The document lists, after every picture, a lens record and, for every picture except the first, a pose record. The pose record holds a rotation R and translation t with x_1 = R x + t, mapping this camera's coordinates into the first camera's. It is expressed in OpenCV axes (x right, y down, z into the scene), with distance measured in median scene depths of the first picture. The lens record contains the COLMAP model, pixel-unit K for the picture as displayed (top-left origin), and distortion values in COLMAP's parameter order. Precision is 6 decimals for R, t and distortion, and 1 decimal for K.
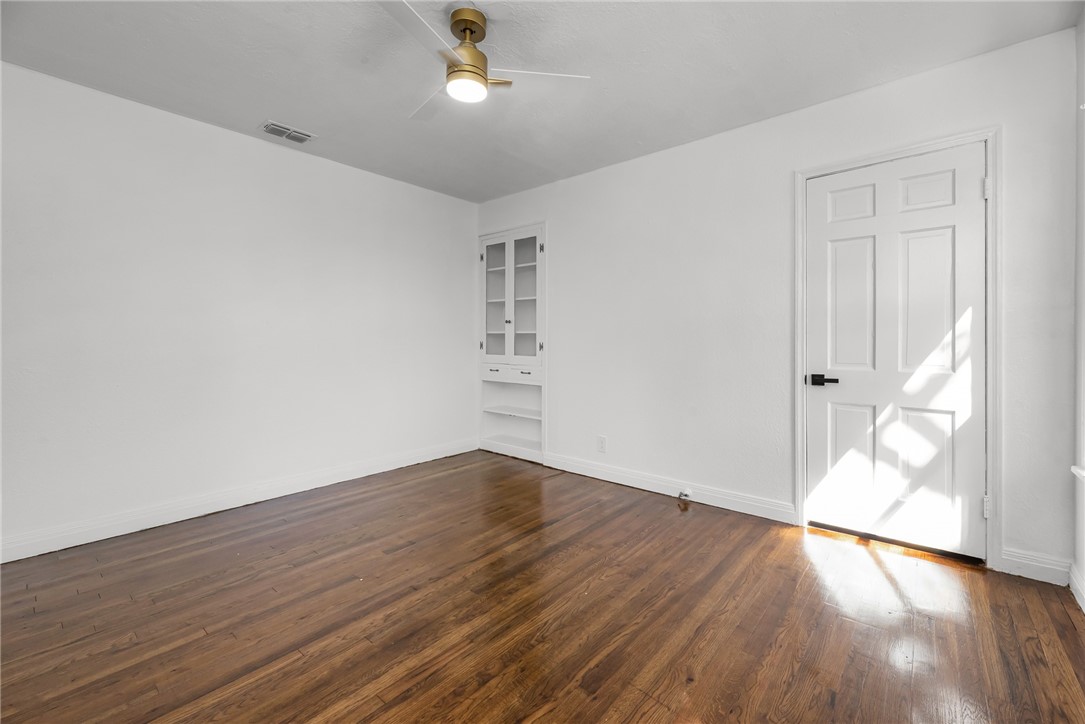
lens RADIAL K [[447.9, 0, 565.8], [0, 447.9, 341.2], [0, 0, 1]] dist [-0.000054, -0.000078]
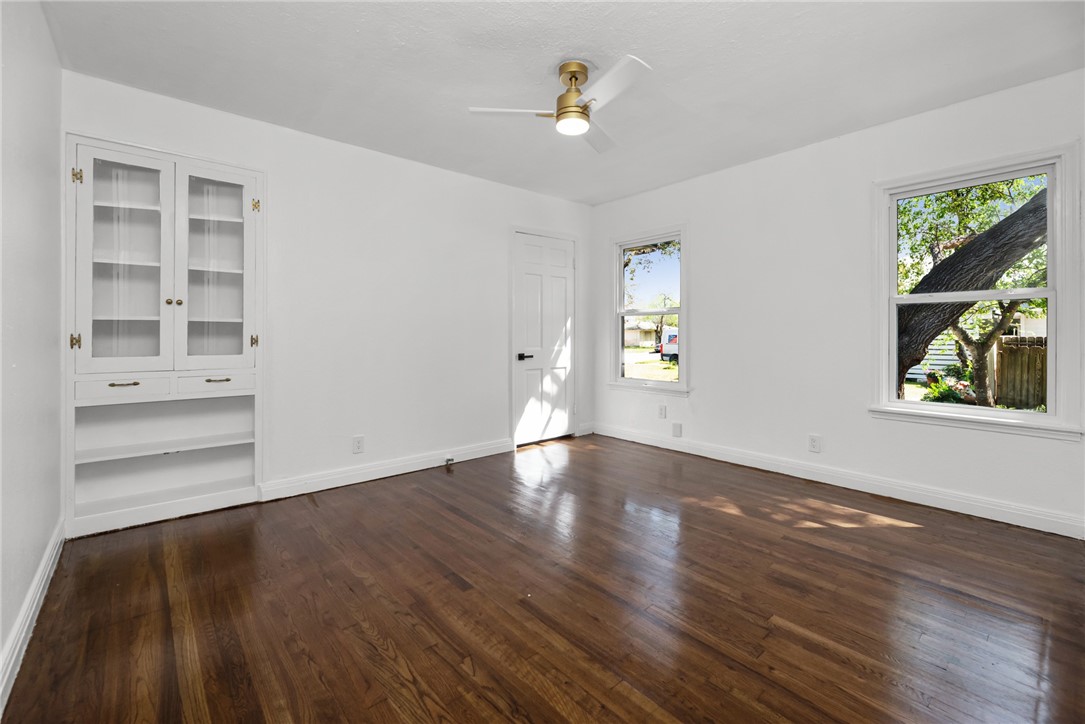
lens RADIAL K [[469.5, 0, 523.0], [0, 469.5, 355.5], [0, 0, 1]] dist [-0.000953, 0.000152]
pose [[0.195243, -0.049084, 0.979526, -1.020778], [0.001098, 0.998757, 0.049829, -0.002509], [-0.980754, -0.008653, 0.195054, 0.618446]]
